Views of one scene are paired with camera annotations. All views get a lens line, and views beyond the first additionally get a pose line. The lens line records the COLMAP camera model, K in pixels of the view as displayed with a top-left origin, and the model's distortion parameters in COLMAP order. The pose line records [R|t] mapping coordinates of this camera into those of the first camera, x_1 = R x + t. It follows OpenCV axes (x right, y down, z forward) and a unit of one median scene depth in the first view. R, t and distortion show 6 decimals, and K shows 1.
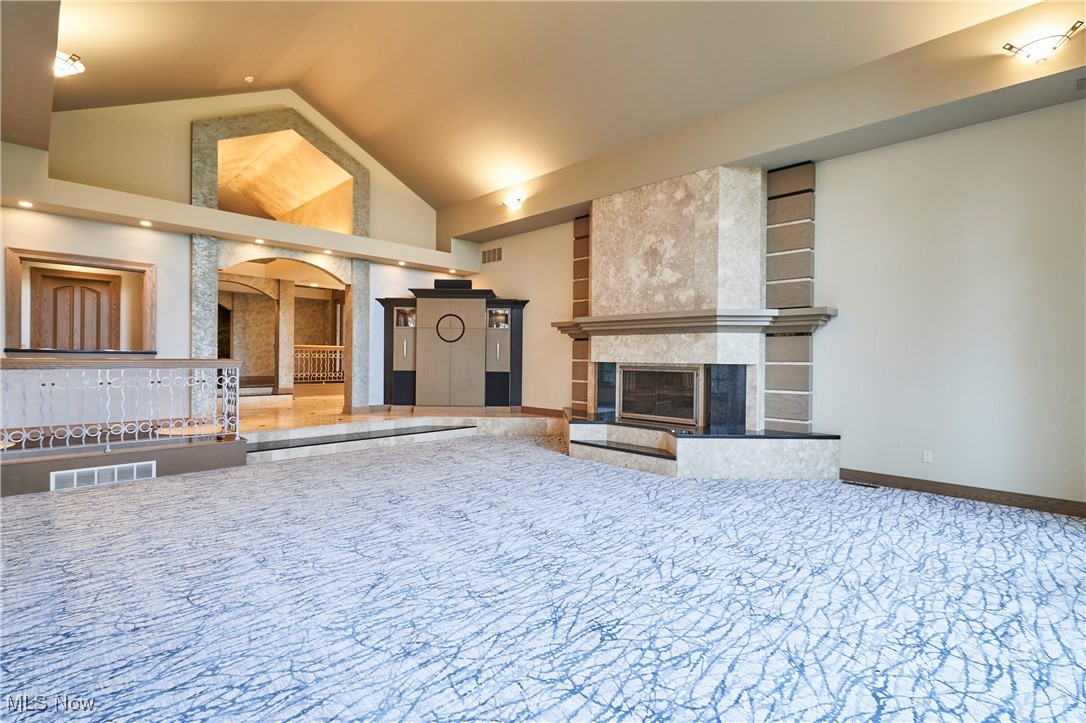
lens RADIAL K [[509.4, 0, 541.8], [0, 509.4, 354.0], [0, 0, 1]] dist [0.016195, 0.000219]
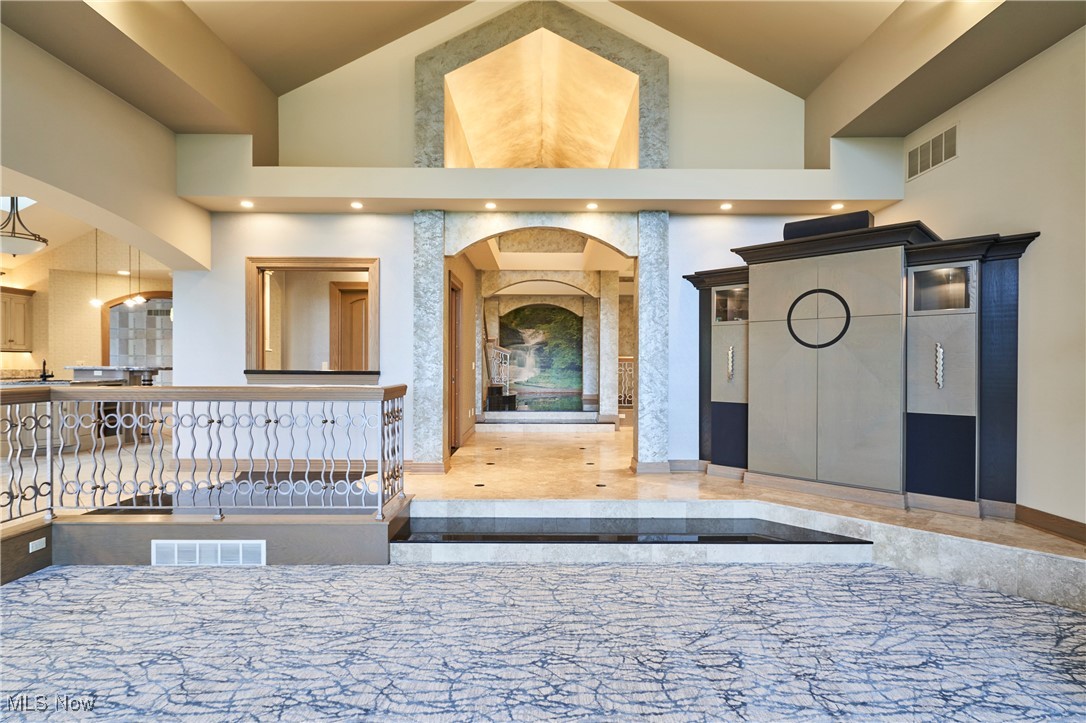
lens RADIAL K [[551.6, 0, 542.2], [0, 551.6, 365.0], [0, 0, 1]] dist [0.002912, 0.000239]
pose [[0.705816, -0.006053, -0.708369, 0.005693], [0.009702, 0.999952, 0.001122, -0.010638], [0.708329, -0.007665, 0.705841, 0.473943]]
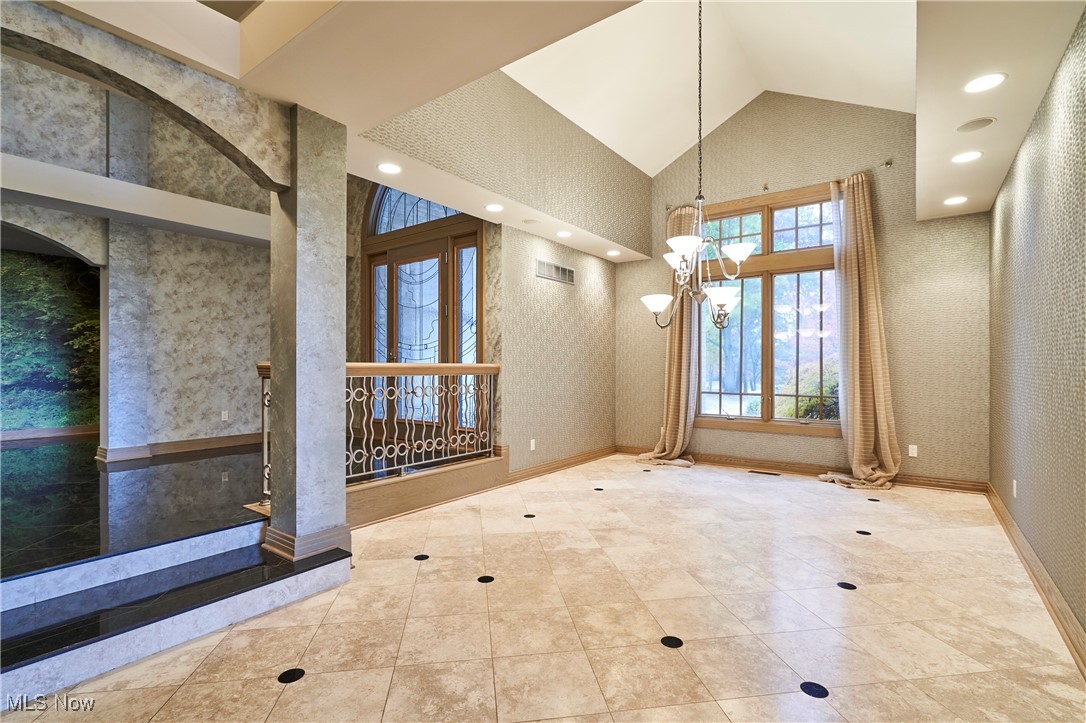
lens RADIAL K [[504.4, 0, 544.4], [0, 504.4, 366.6], [0, 0, 1]] dist [-0.001297, 0.000907]
pose [[0.988653, -0.008587, 0.149972, -0.559655], [0.007847, 0.999954, 0.005531, -0.022080], [-0.150013, -0.004292, 0.988675, 0.958175]]
